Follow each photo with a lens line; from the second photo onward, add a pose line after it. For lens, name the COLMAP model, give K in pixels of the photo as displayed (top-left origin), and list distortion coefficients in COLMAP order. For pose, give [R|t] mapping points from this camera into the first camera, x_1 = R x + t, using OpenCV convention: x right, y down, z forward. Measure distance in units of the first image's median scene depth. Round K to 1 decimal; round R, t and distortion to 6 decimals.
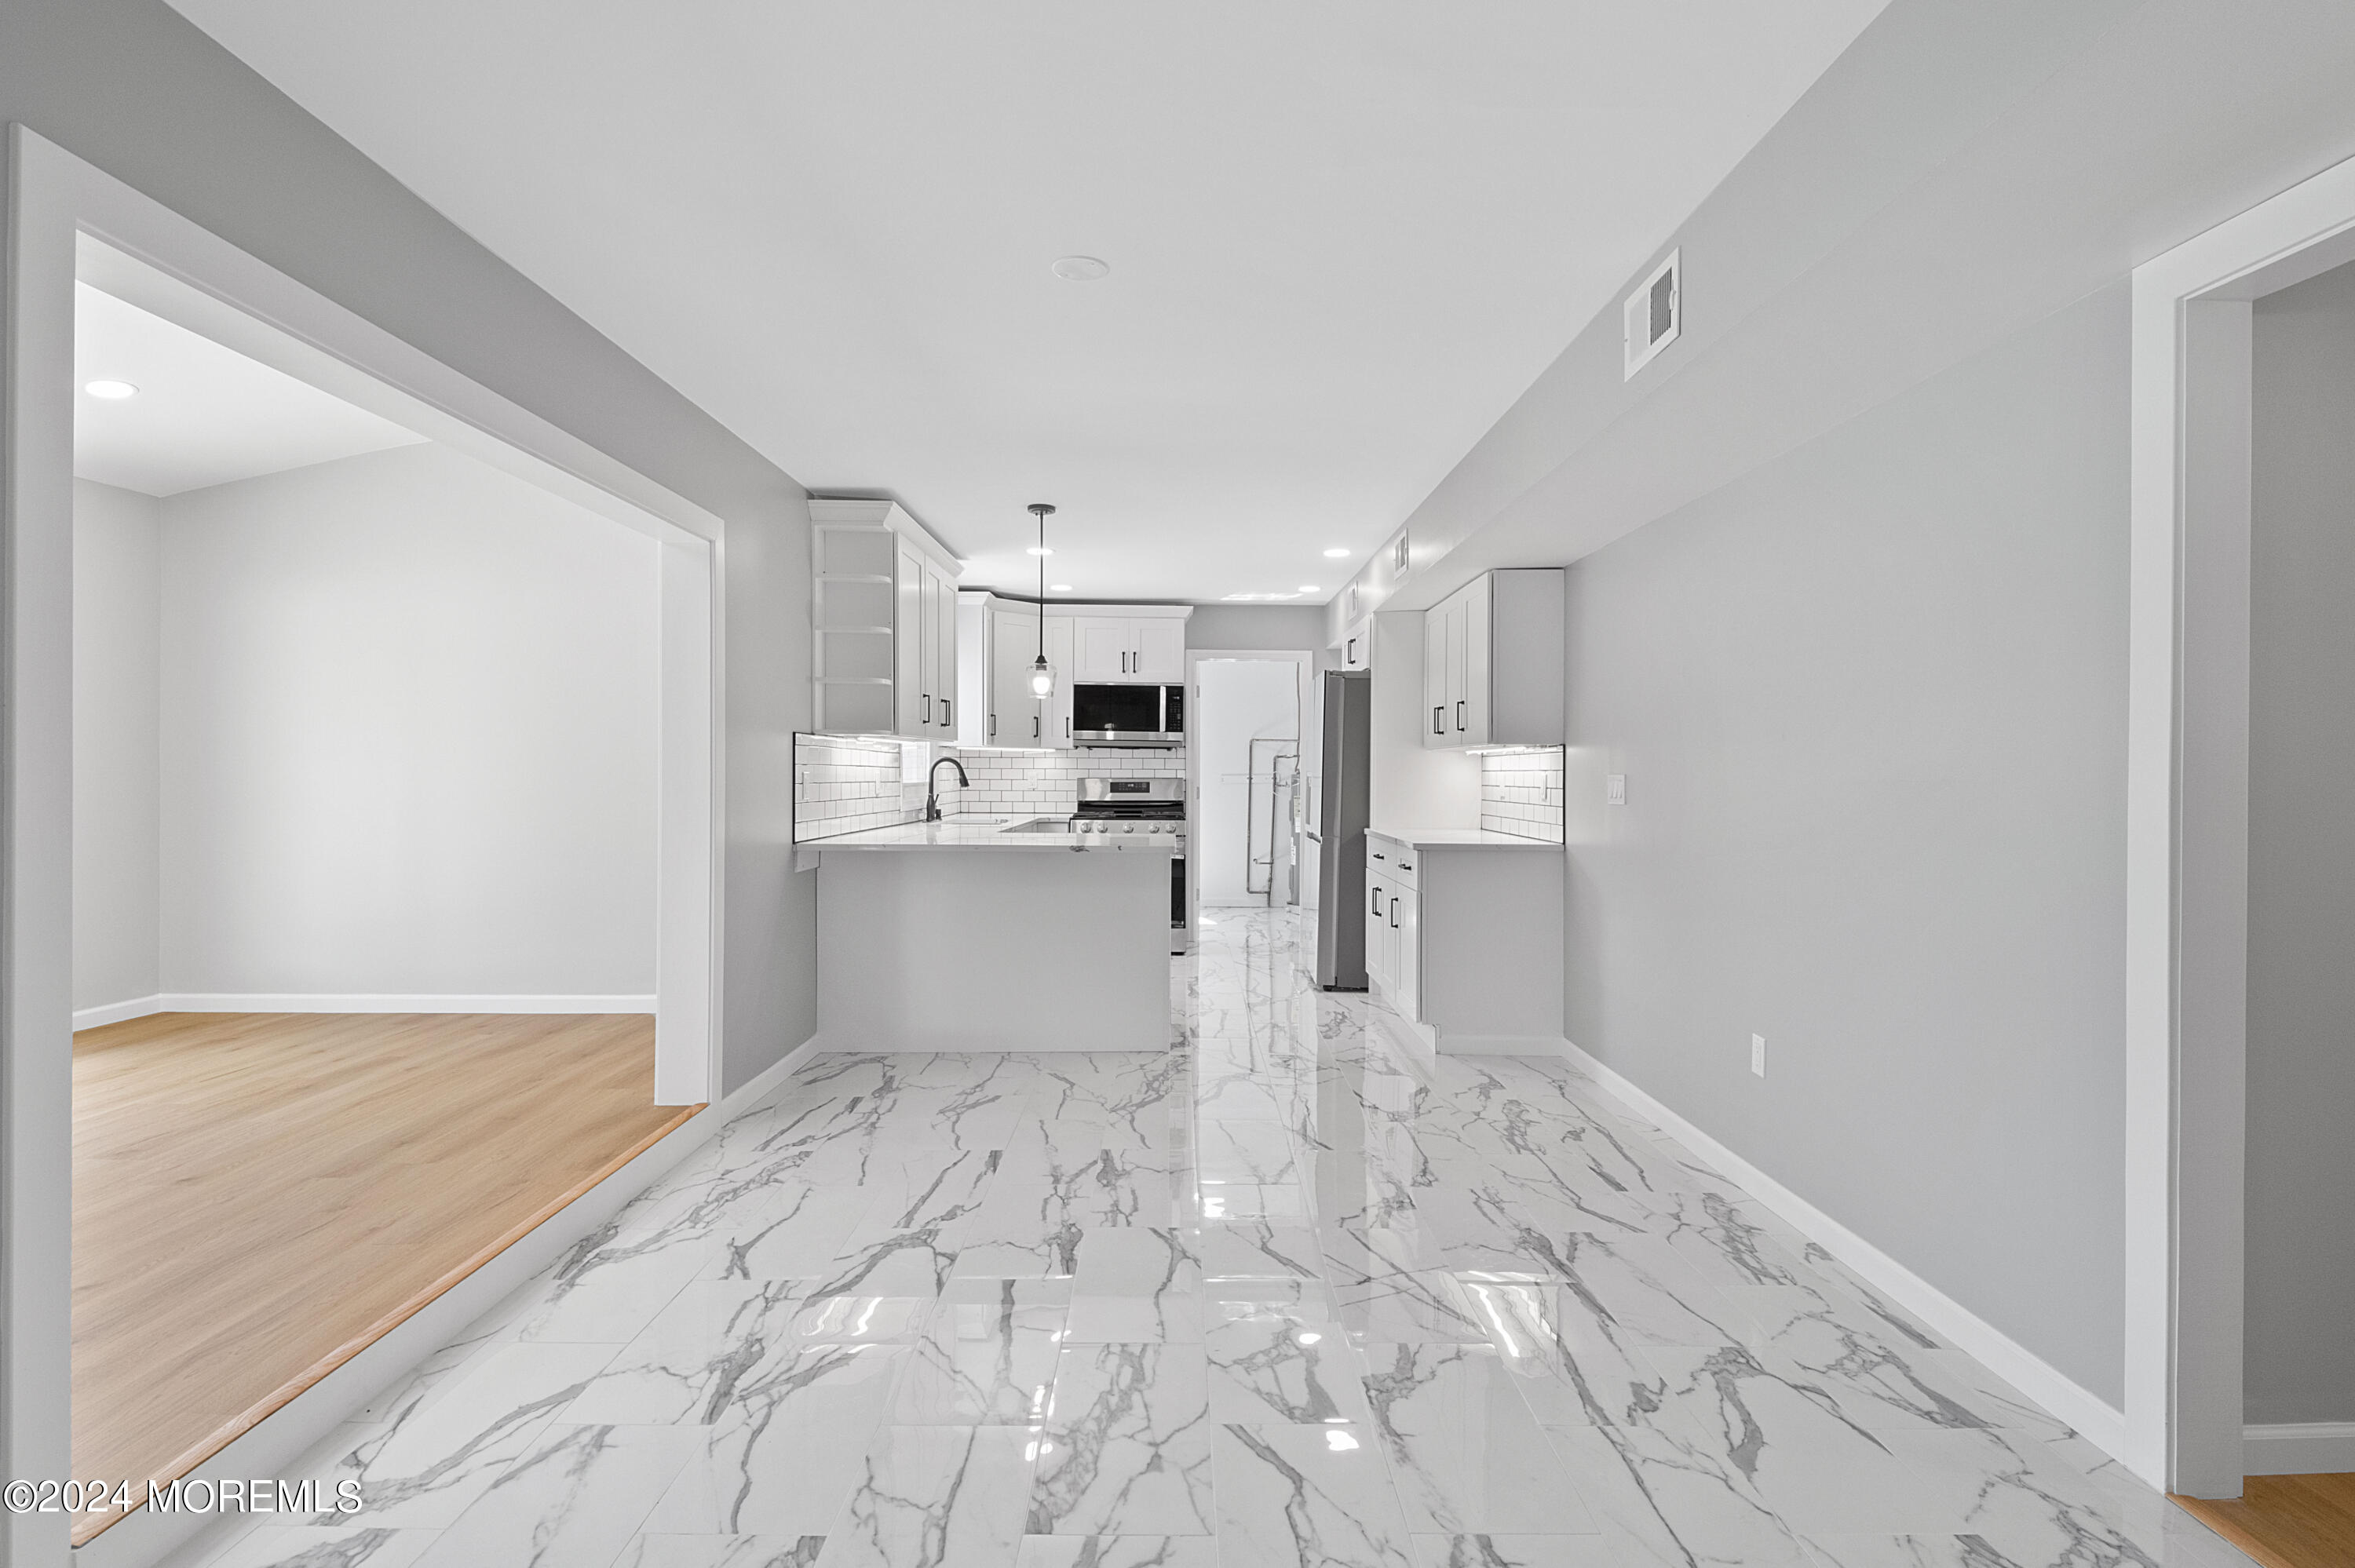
lens RADIAL K [[1135.3, 0, 1177.7], [0, 1135.3, 765.5], [0, 0, 1]] dist [0.078911, -0.087473]
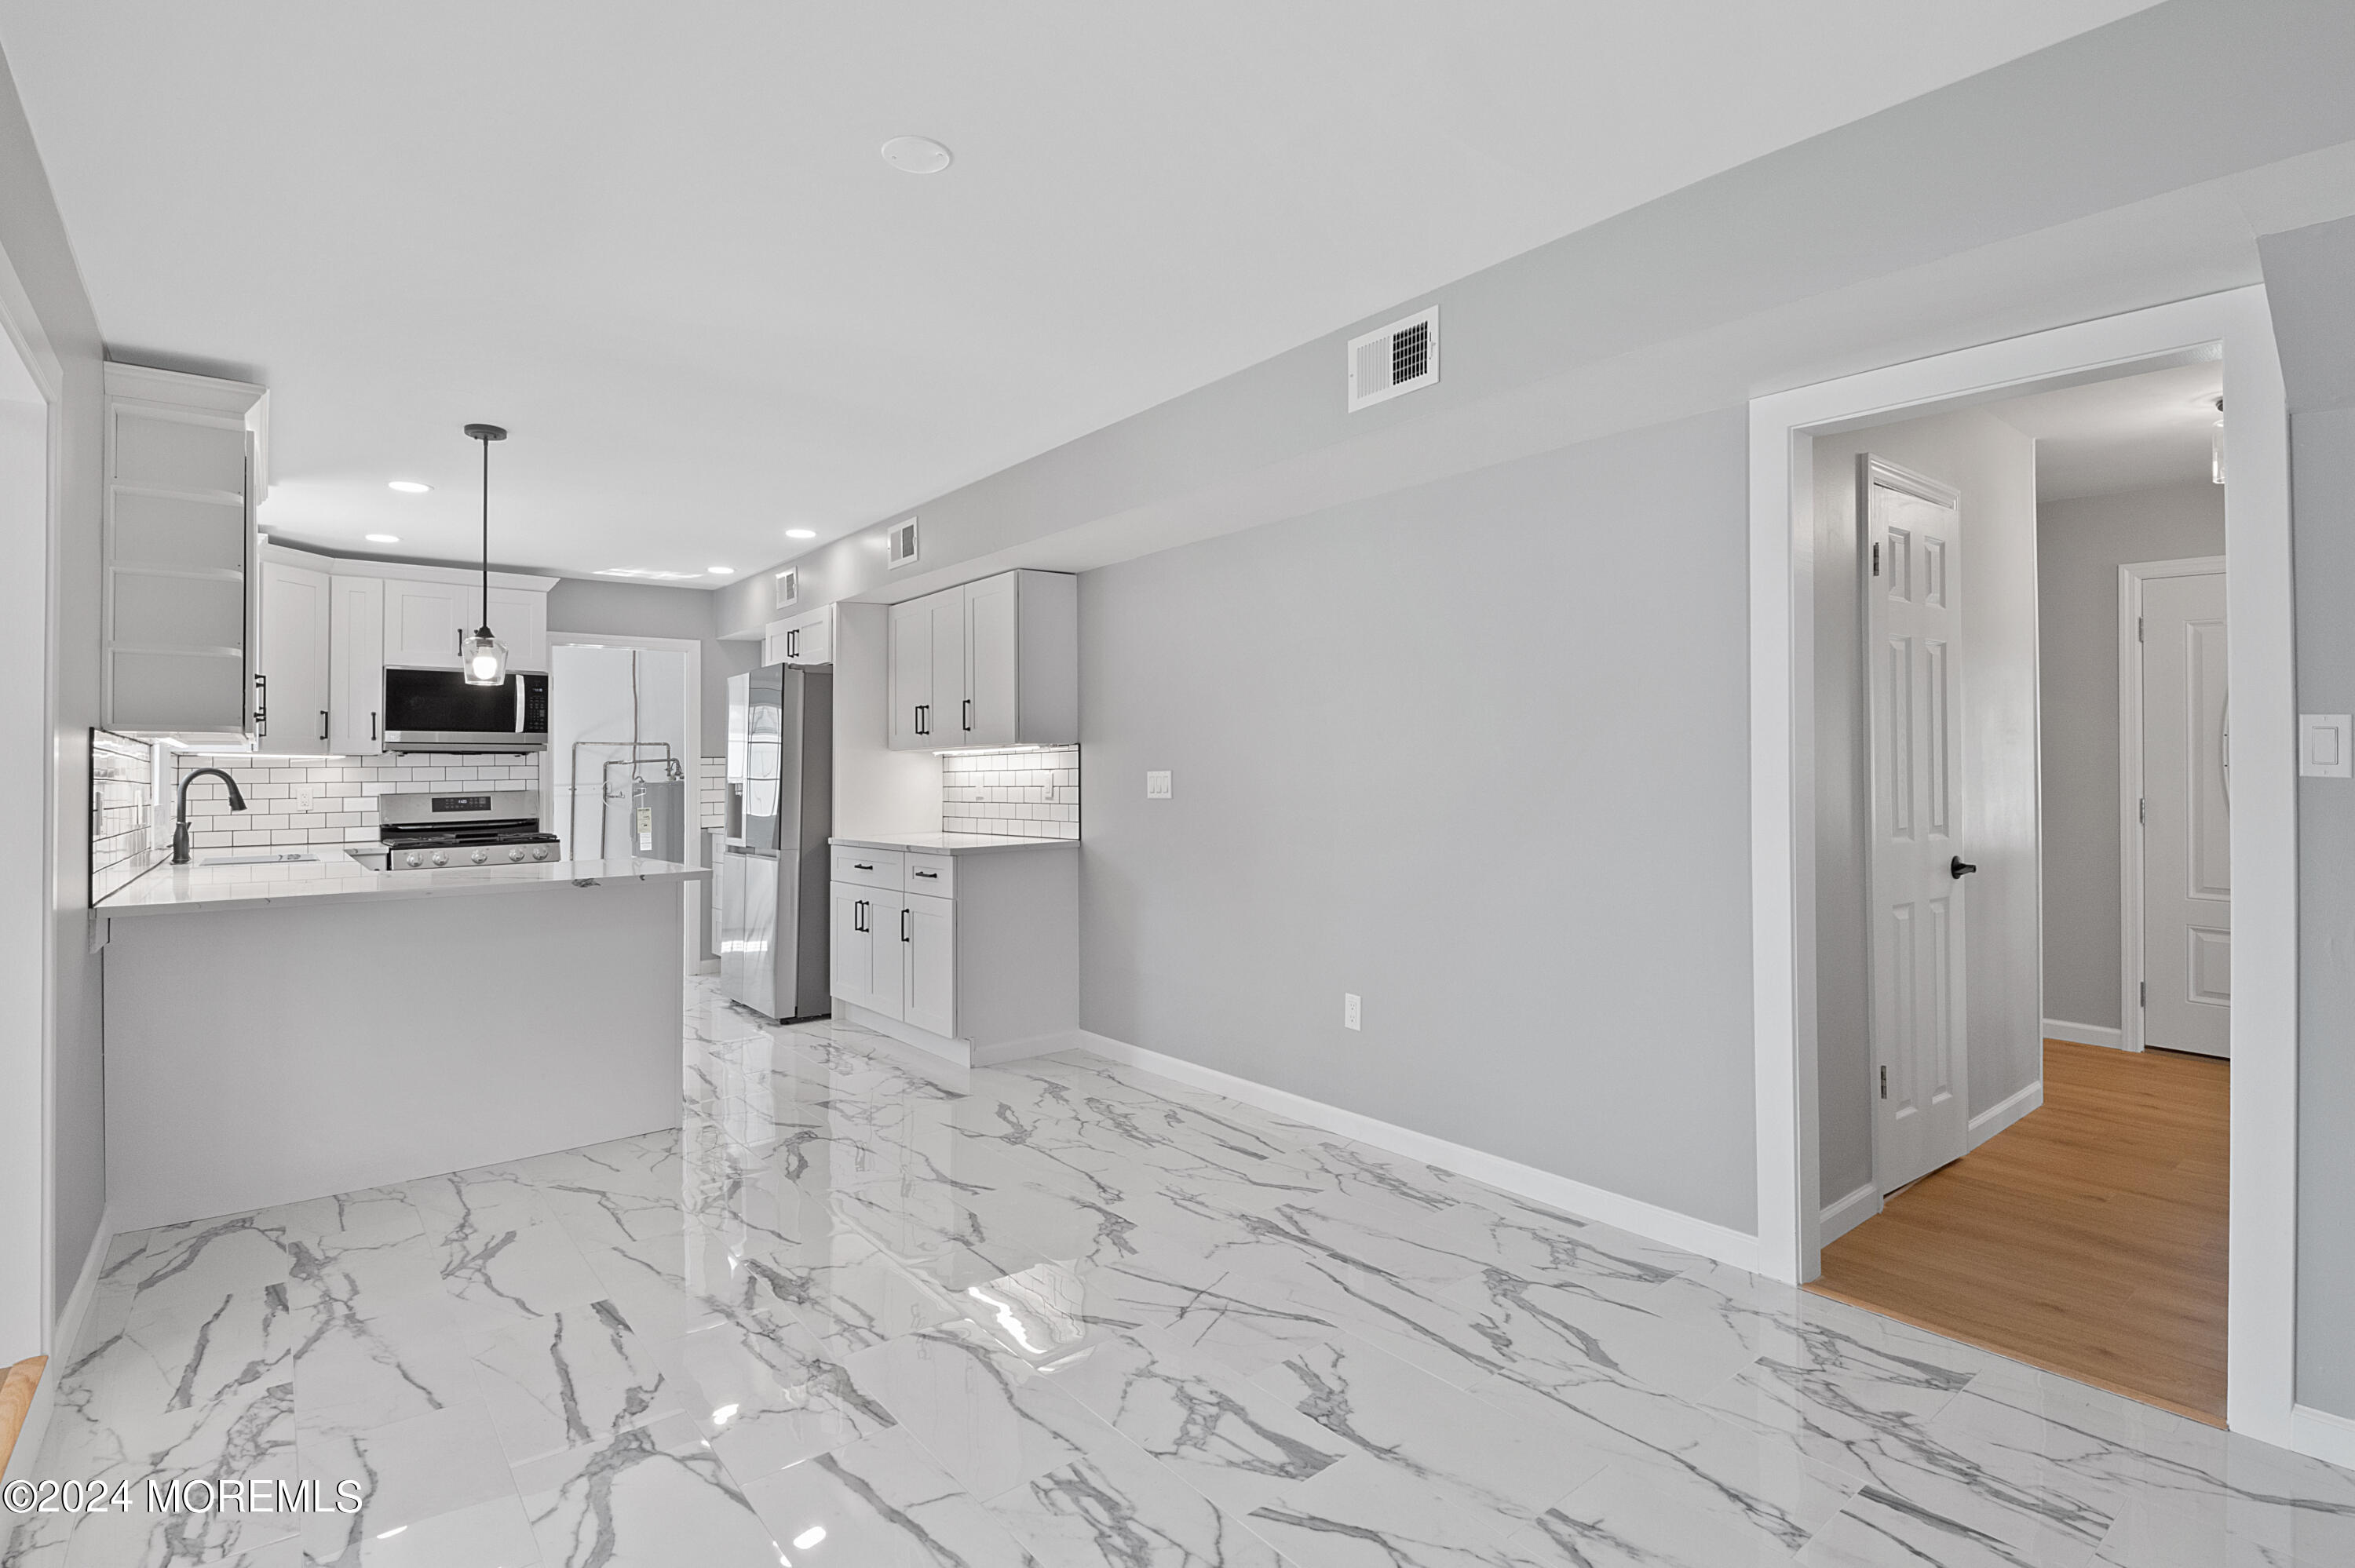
lens RADIAL K [[1141.3, 0, 1139.7], [0, 1141.3, 737.5], [0, 0, 1]] dist [0.047060, -0.046278]
pose [[0.796665, -0.000555, 0.604421, -0.241202], [0.018191, 0.999569, -0.023060, 0.000746], [-0.604147, 0.029366, 0.796332, 0.146222]]
